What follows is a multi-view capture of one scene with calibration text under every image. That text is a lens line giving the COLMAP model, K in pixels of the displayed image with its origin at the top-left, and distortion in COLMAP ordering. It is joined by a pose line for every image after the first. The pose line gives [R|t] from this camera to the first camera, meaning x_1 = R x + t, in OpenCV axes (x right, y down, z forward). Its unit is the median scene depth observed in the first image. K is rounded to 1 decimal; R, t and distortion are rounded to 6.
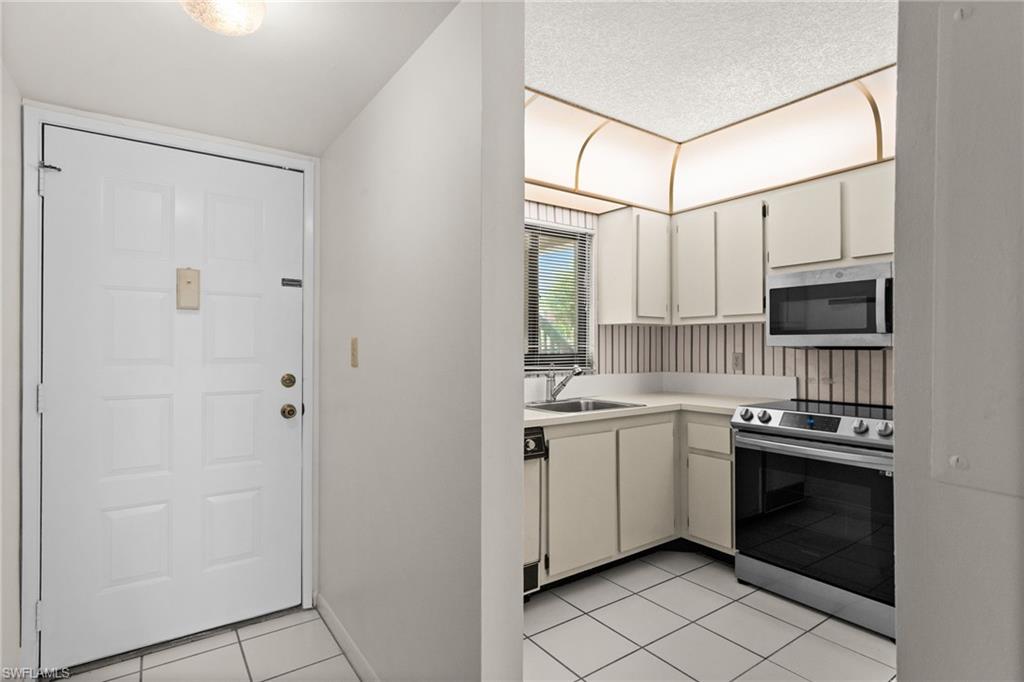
lens RADIAL K [[516.0, 0, 512.8], [0, 516.0, 344.2], [0, 0, 1]] dist [-0.001501, -0.000222]
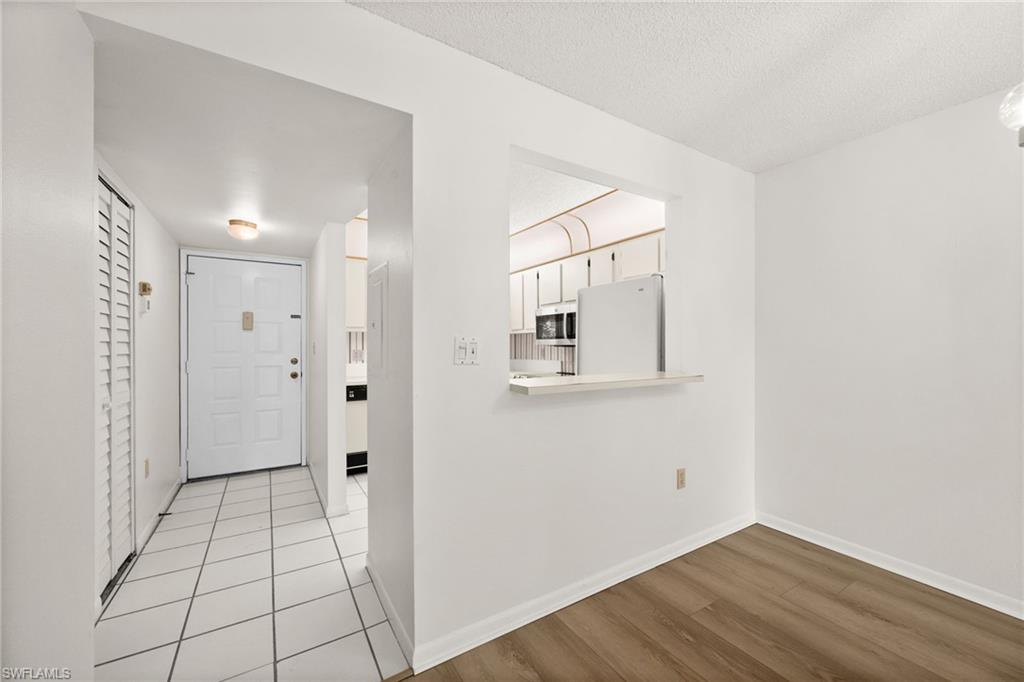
lens RADIAL K [[401.3, 0, 512.0], [0, 401.3, 344.5], [0, 0, 1]] dist [-0.002334, 0.000594]
pose [[0.997962, -0.002330, -0.063763, 0.482875], [0.002607, 0.999988, 0.004252, -0.004506], [0.063752, -0.004409, 0.997956, -0.520008]]
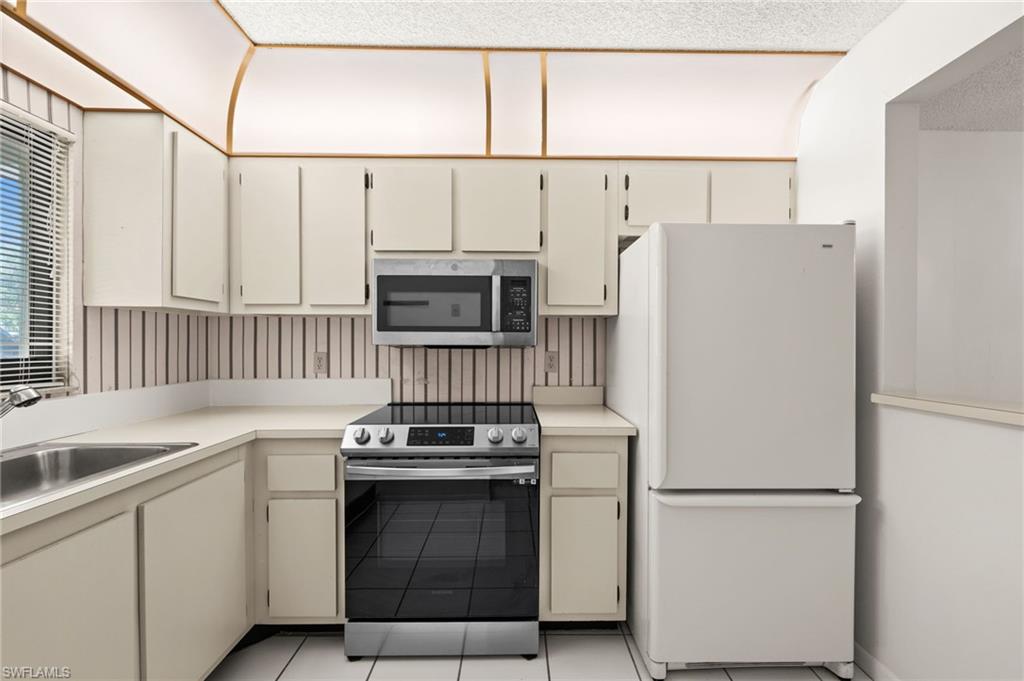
lens RADIAL K [[425.6, 0, 516.1], [0, 425.6, 345.2], [0, 0, 1]] dist [-0.007446, 0.000879]
pose [[0.564151, -0.001882, 0.825670, 0.061121], [-0.006794, 0.999953, 0.006921, -0.001662], [-0.825644, -0.009514, 0.564112, 0.416820]]
